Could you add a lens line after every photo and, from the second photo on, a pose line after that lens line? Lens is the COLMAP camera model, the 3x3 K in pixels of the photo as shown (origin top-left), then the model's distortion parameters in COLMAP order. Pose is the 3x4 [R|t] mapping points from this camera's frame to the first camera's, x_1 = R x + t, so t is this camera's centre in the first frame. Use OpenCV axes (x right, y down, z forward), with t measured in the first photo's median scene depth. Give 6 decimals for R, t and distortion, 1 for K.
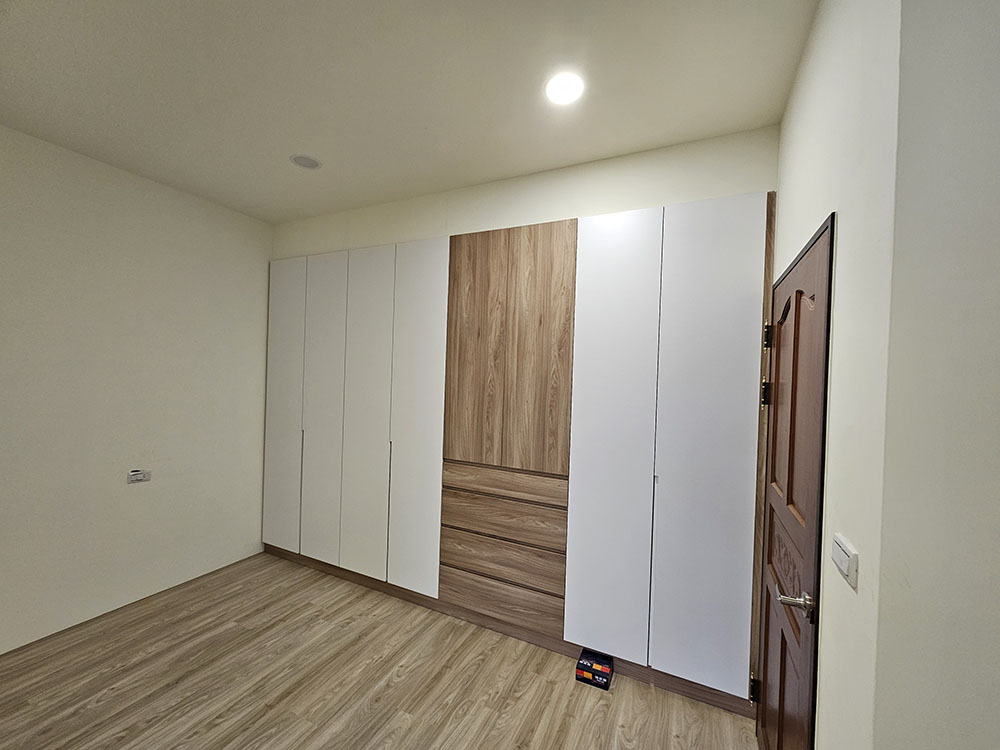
lens RADIAL K [[407.6, 0, 500.3], [0, 407.6, 380.8], [0, 0, 1]] dist [-0.001633, 0.002017]
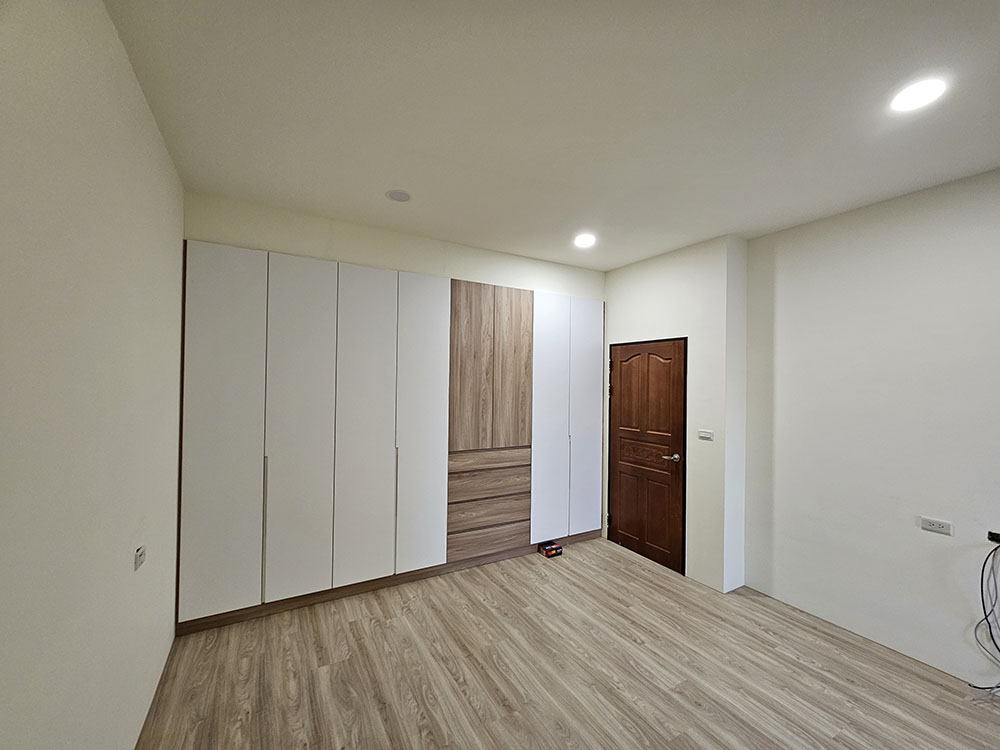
lens RADIAL K [[407.6, 0, 504.3], [0, 407.6, 375.2], [0, 0, 1]] dist [-0.001633, 0.002017]
pose [[0.559742, -0.017779, 0.828476, -1.174990], [0.009716, 0.999842, 0.014892, -0.072056], [-0.828610, -0.000286, 0.559826, 0.150256]]
